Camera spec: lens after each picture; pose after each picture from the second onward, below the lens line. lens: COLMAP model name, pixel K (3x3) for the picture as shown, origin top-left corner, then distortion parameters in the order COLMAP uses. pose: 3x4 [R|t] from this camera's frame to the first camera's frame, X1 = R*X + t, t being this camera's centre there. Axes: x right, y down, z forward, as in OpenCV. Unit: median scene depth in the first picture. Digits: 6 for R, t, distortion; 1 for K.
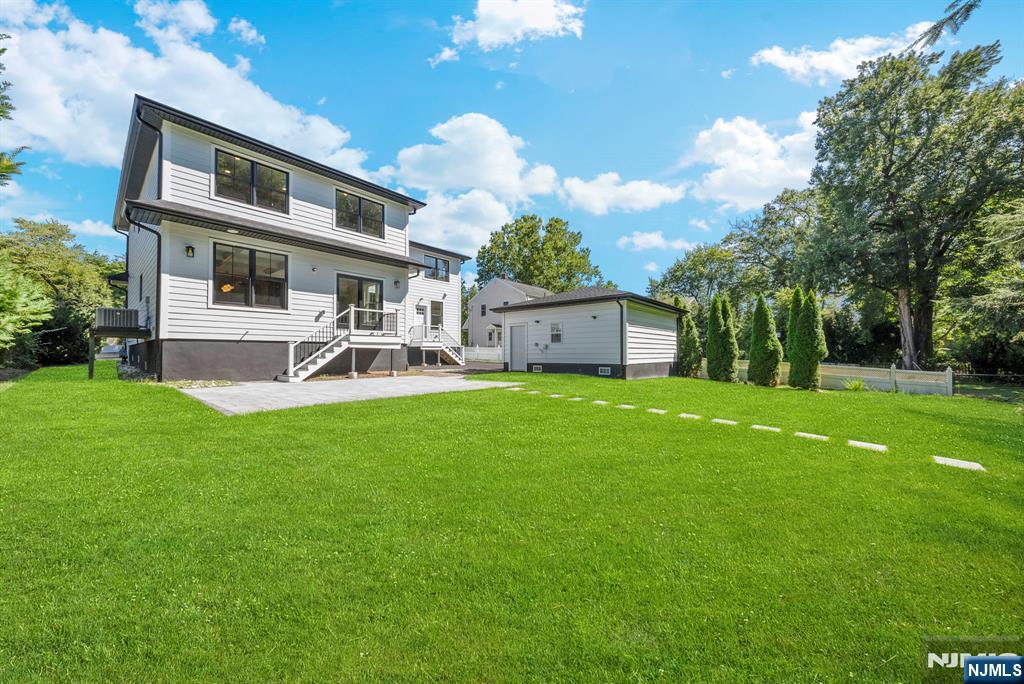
lens RADIAL K [[385.7, 0, 523.9], [0, 385.7, 351.9], [0, 0, 1]] dist [0.000738, 0.000108]
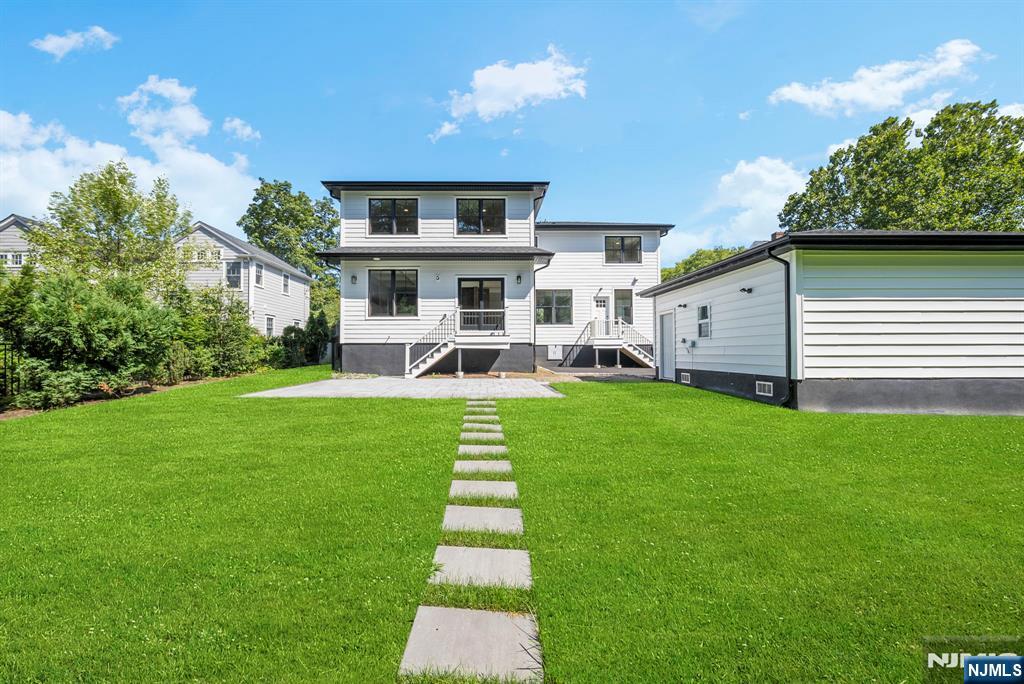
lens RADIAL K [[398.6, 0, 439.3], [0, 398.6, 347.4], [0, 0, 1]] dist [0.002151, -0.000109]
pose [[0.609082, -0.008061, -0.793067, 0.347650], [0.004332, 0.999967, -0.006837, -0.005769], [0.793096, 0.000729, 0.609097, 0.290878]]
